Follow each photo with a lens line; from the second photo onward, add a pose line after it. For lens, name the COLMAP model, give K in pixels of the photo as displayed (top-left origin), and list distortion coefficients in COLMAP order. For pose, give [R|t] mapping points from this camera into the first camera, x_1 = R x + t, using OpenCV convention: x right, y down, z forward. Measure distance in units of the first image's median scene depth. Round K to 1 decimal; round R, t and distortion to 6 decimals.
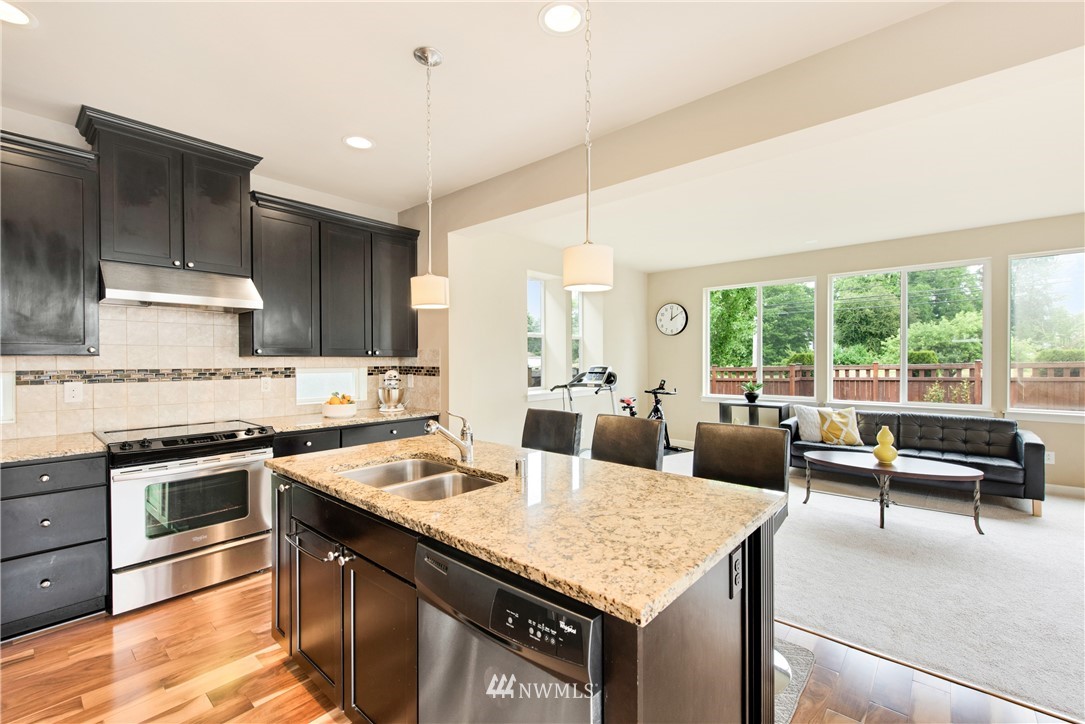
lens RADIAL K [[457.9, 0, 536.1], [0, 457.9, 360.0], [0, 0, 1]] dist [0.003874, -0.001105]
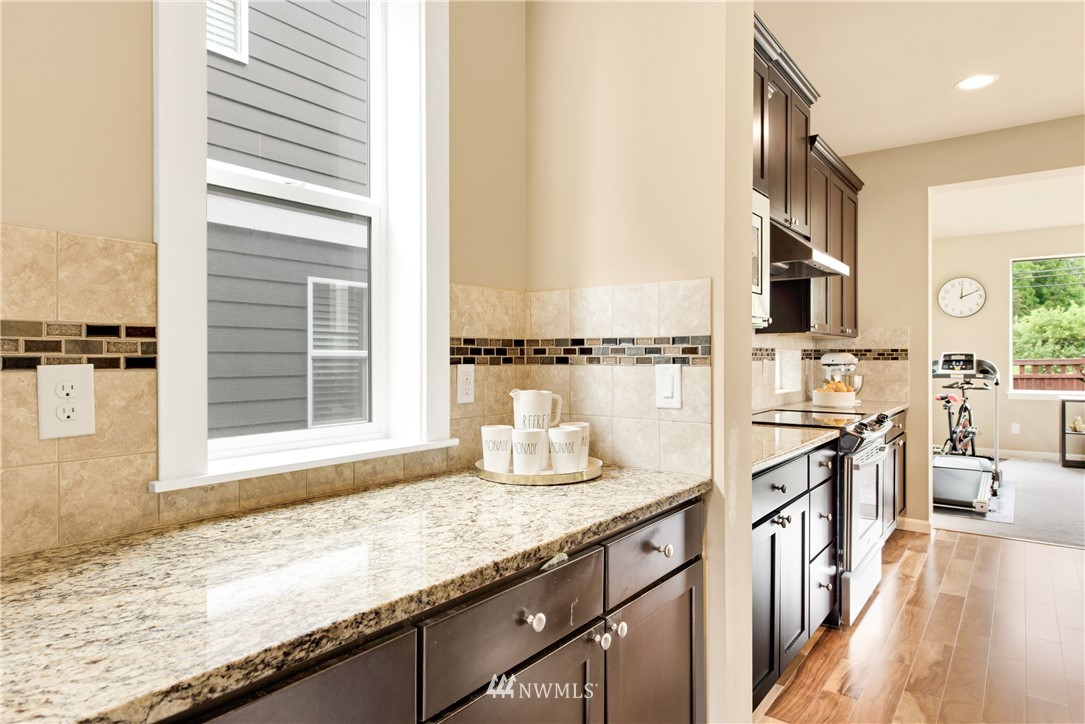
lens RADIAL K [[617.0, 0, 542.7], [0, 617.0, 354.7], [0, 0, 1]] dist [0.005722, 0.000884]
pose [[0.997897, 0.001568, 0.064795, -0.610566], [-0.001342, 0.999993, -0.003535, 0.019546], [-0.064800, 0.003440, 0.997892, -0.043727]]
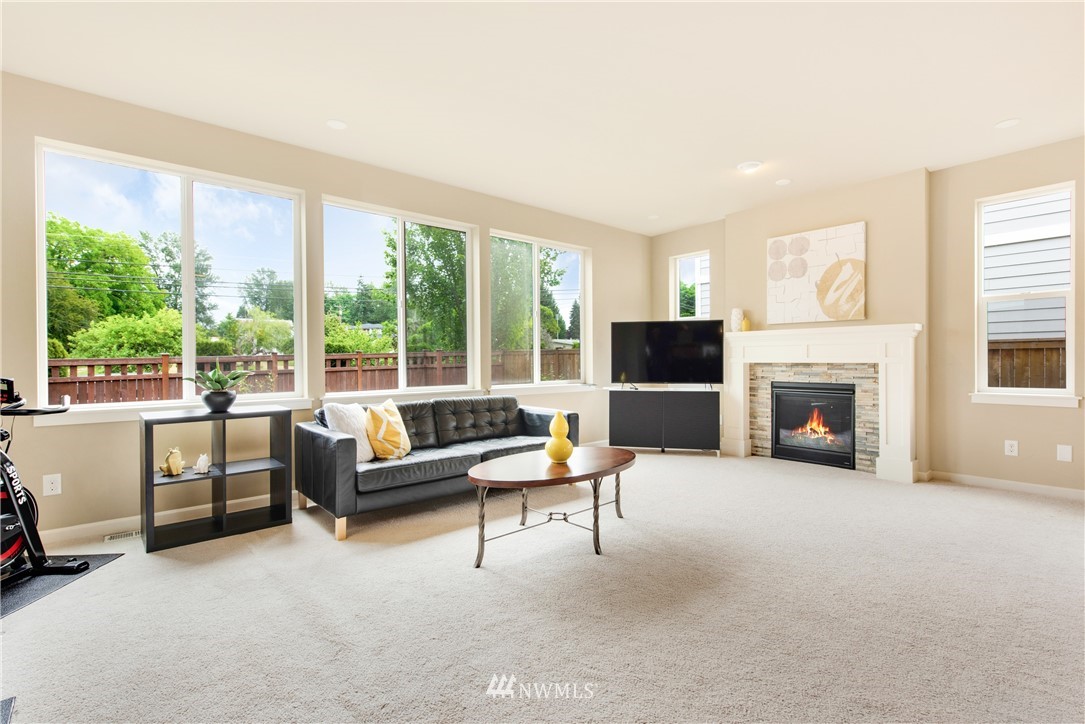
lens RADIAL K [[506.0, 0, 552.7], [0, 506.0, 360.0], [0, 0, 1]] dist [0.000252, -0.000229]
pose [[0.118791, 0.000432, 0.992919, -0.014511], [0.005576, 0.999984, -0.001102, 0.042379], [-0.992904, 0.005668, 0.118787, 0.591362]]
